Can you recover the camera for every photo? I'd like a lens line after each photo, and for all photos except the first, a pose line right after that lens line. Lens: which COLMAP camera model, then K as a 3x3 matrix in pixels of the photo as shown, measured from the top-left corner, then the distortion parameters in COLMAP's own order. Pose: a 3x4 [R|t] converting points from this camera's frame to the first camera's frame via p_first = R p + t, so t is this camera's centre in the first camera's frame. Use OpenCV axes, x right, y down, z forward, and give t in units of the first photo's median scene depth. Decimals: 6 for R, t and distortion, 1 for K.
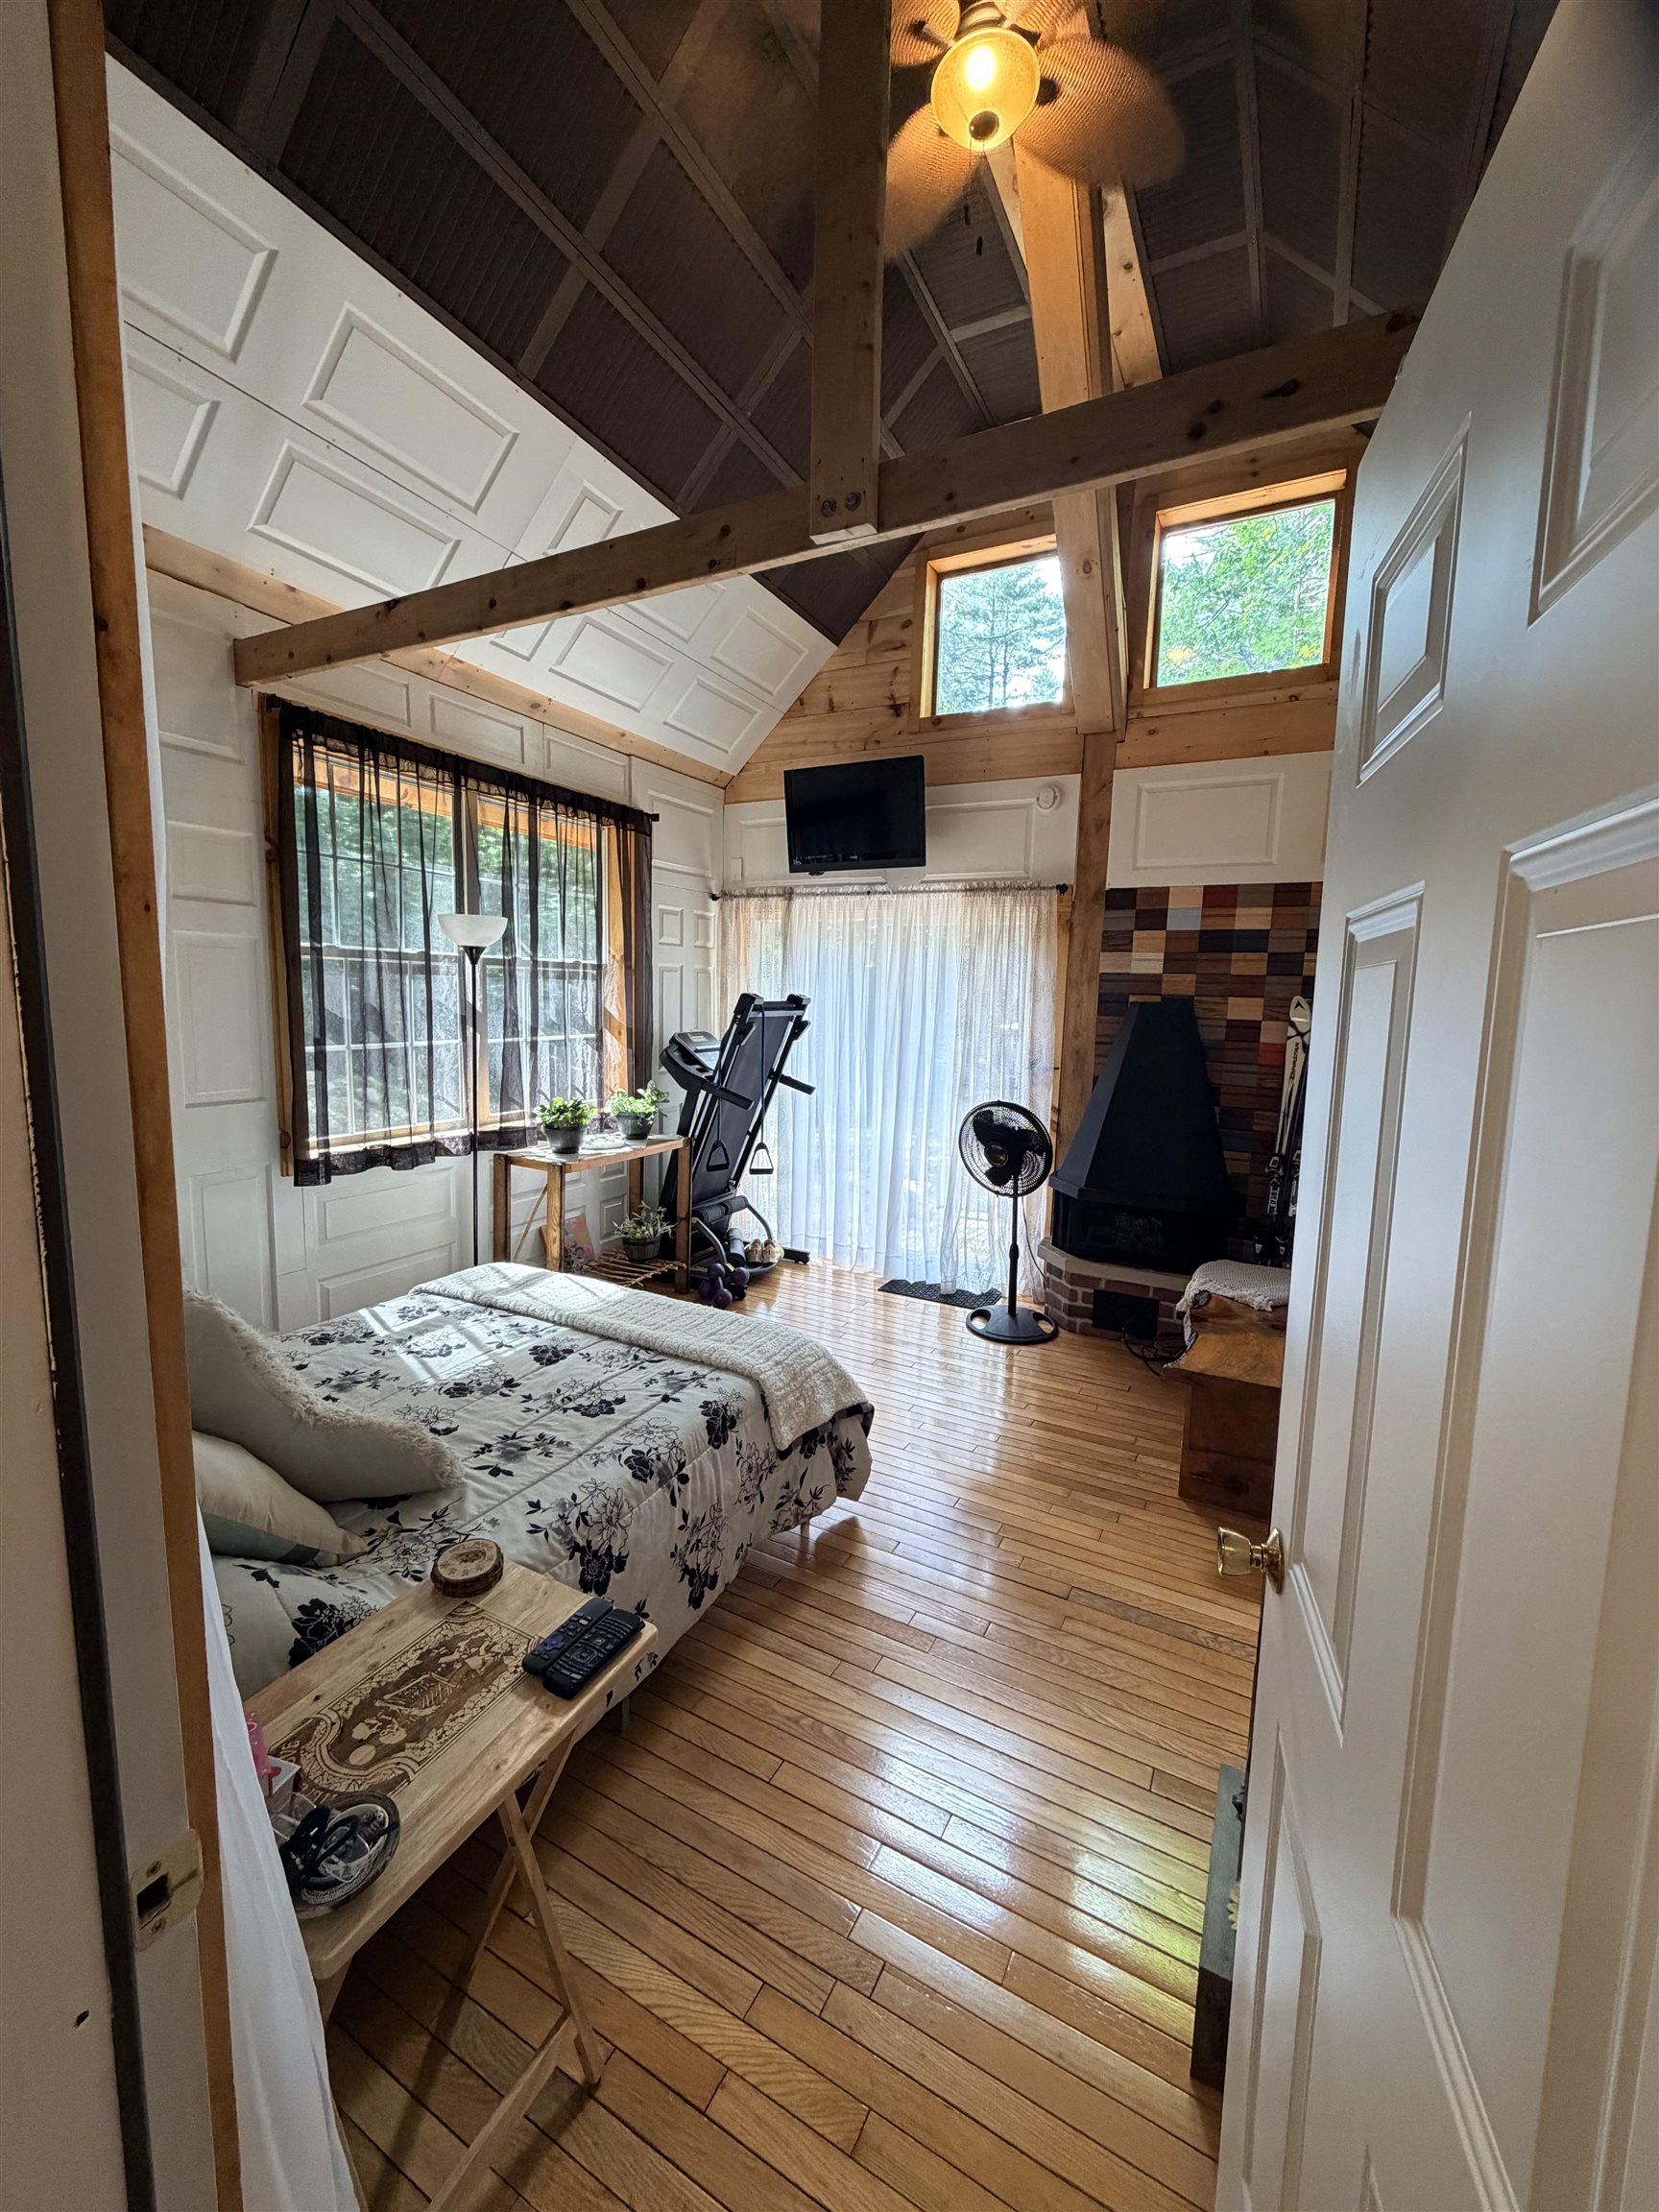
lens RADIAL K [[879.5, 0, 825.2], [0, 879.5, 1099.7], [0, 0, 1]] dist [-0.001714, 0.000142]
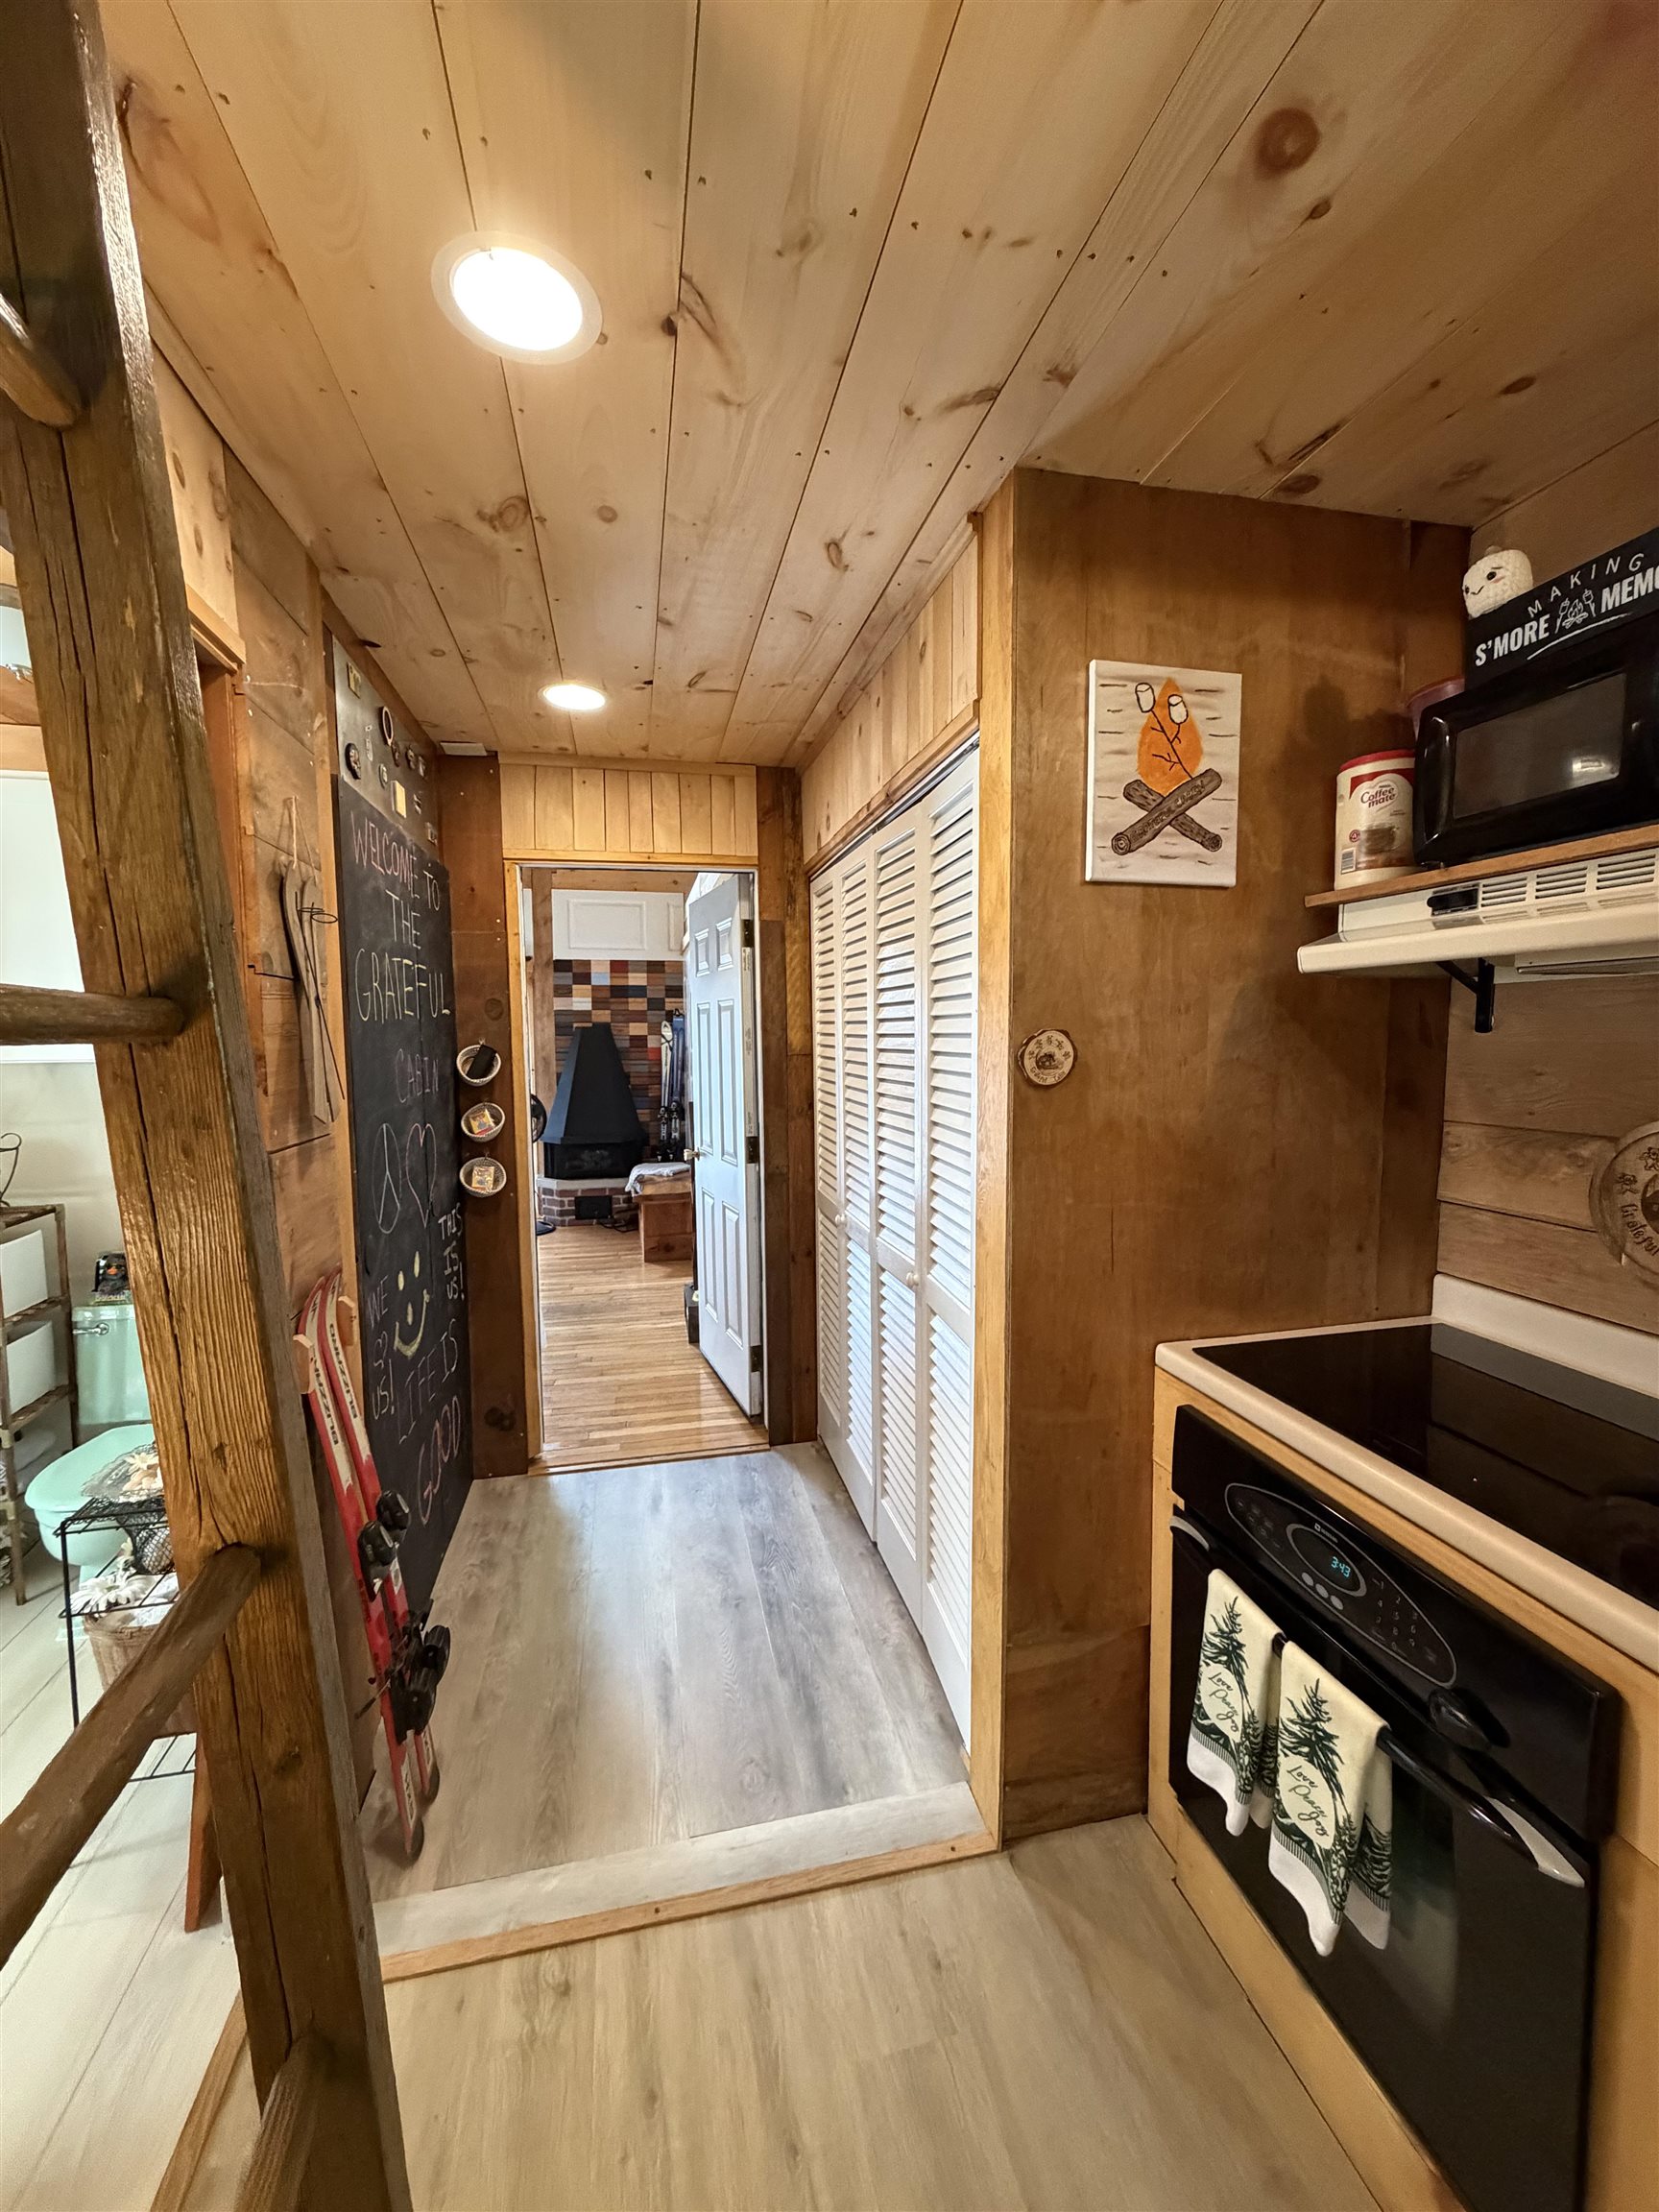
lens RADIAL K [[879.5, 0, 828.6], [0, 879.5, 1100.9], [0, 0, 1]] dist [-0.001714, 0.000142]
pose [[0.761662, -0.080573, 0.642946, -0.376635], [0.101345, 0.994841, 0.004614, 0.070846], [-0.640000, 0.061645, 0.765898, -0.589574]]
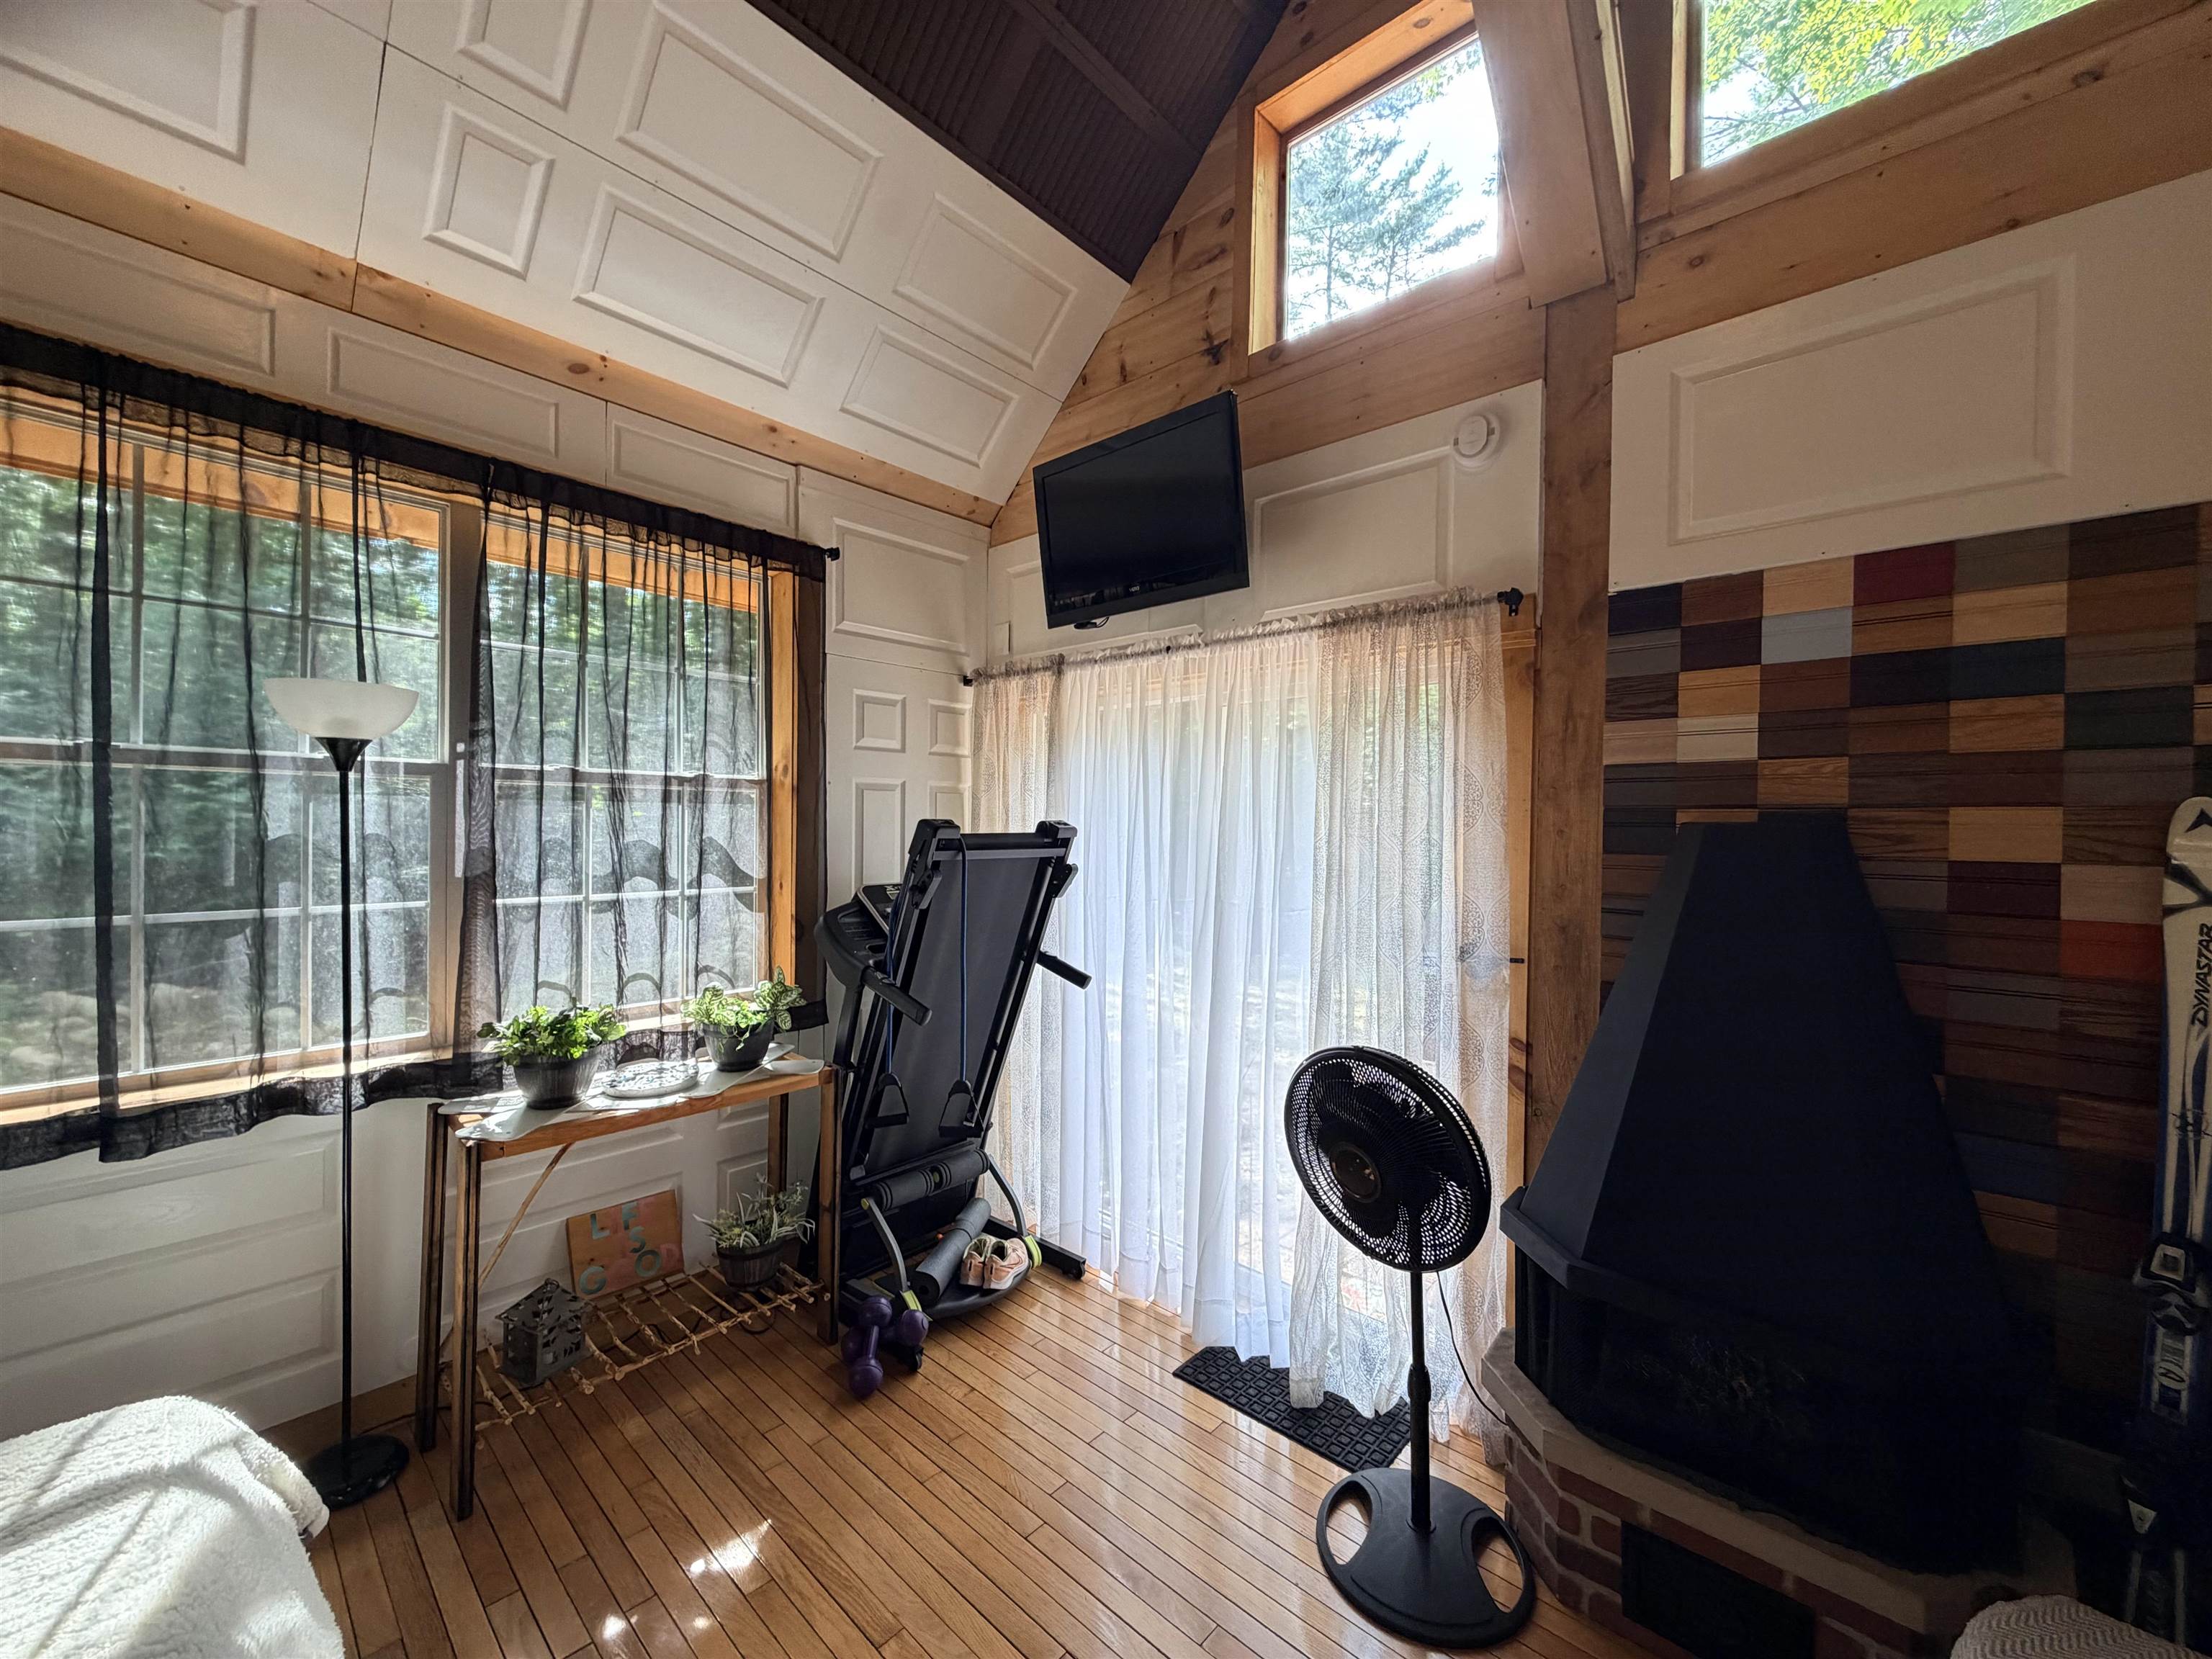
lens RADIAL K [[879.5, 0, 1096.1], [0, 879.5, 830.7], [0, 0, 1]] dist [-0.001714, 0.000142]
pose [[0.968349, -0.013135, -0.249254, 0.167317], [-0.016751, 0.992943, -0.117402, -0.048987], [0.249037, 0.117861, 0.961296, 0.488368]]
